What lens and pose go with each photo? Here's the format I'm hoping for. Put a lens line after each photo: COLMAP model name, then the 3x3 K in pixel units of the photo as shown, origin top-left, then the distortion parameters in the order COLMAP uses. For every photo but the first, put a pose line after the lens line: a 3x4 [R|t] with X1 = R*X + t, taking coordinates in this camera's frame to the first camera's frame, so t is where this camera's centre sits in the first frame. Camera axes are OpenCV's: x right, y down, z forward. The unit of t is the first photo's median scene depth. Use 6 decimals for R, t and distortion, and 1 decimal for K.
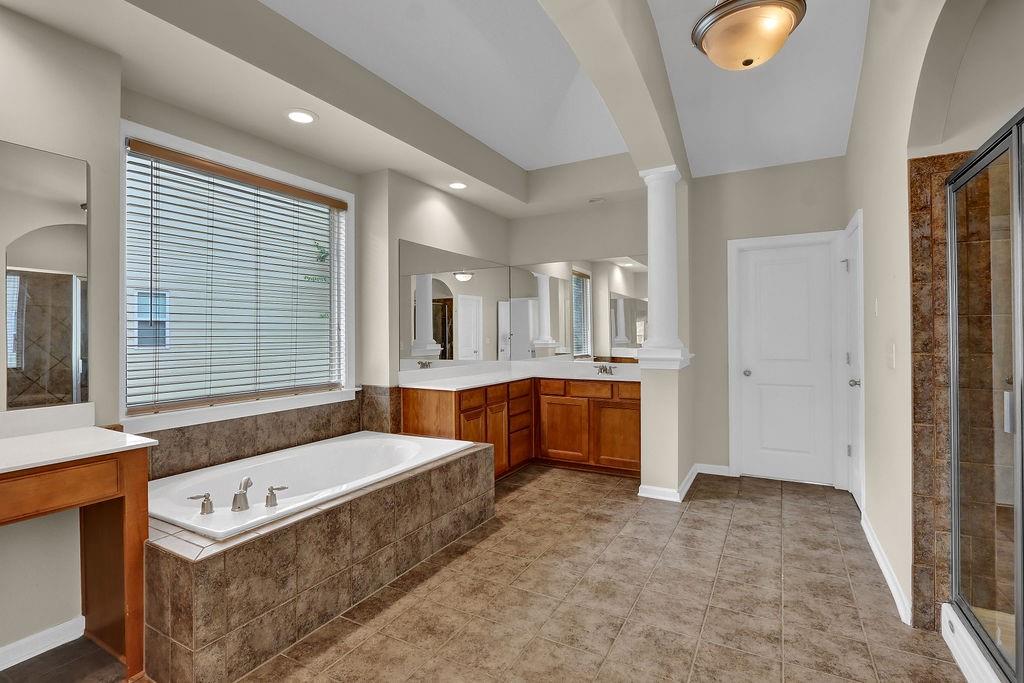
lens RADIAL K [[488.6, 0, 480.2], [0, 488.6, 331.2], [0, 0, 1]] dist [-0.013442, 0.000497]
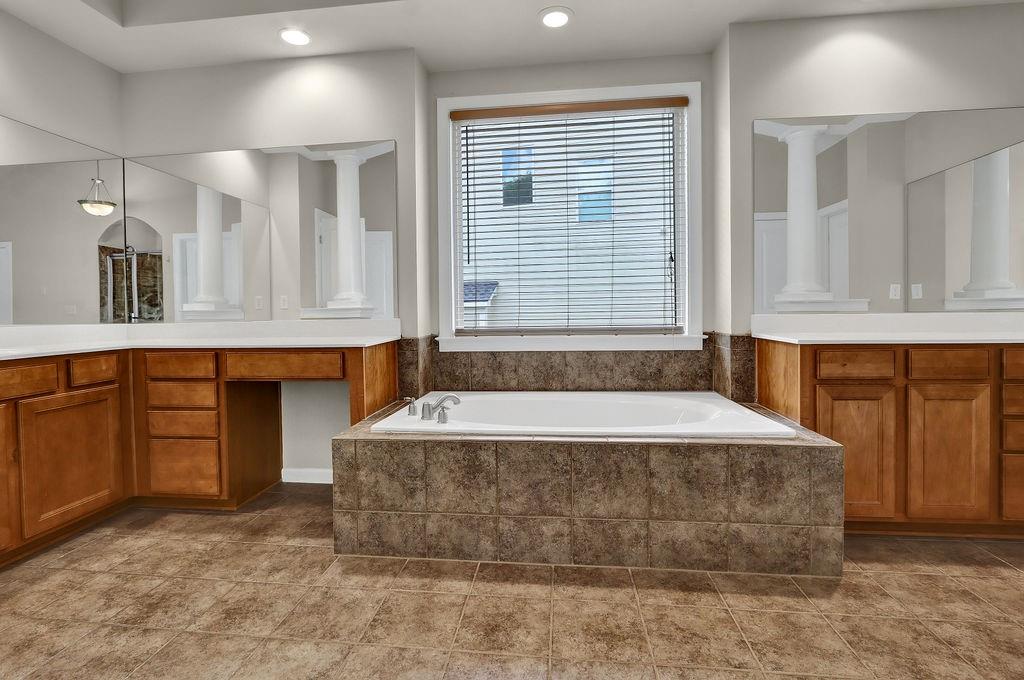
lens RADIAL K [[488.6, 0, 492.2], [0, 488.6, 317.8], [0, 0, 1]] dist [-0.013442, 0.000497]
pose [[0.407262, 0.020029, -0.913092, 0.391598], [0.016371, 0.999439, 0.029225, 0.077382], [0.913165, -0.026850, 0.406706, 0.485802]]
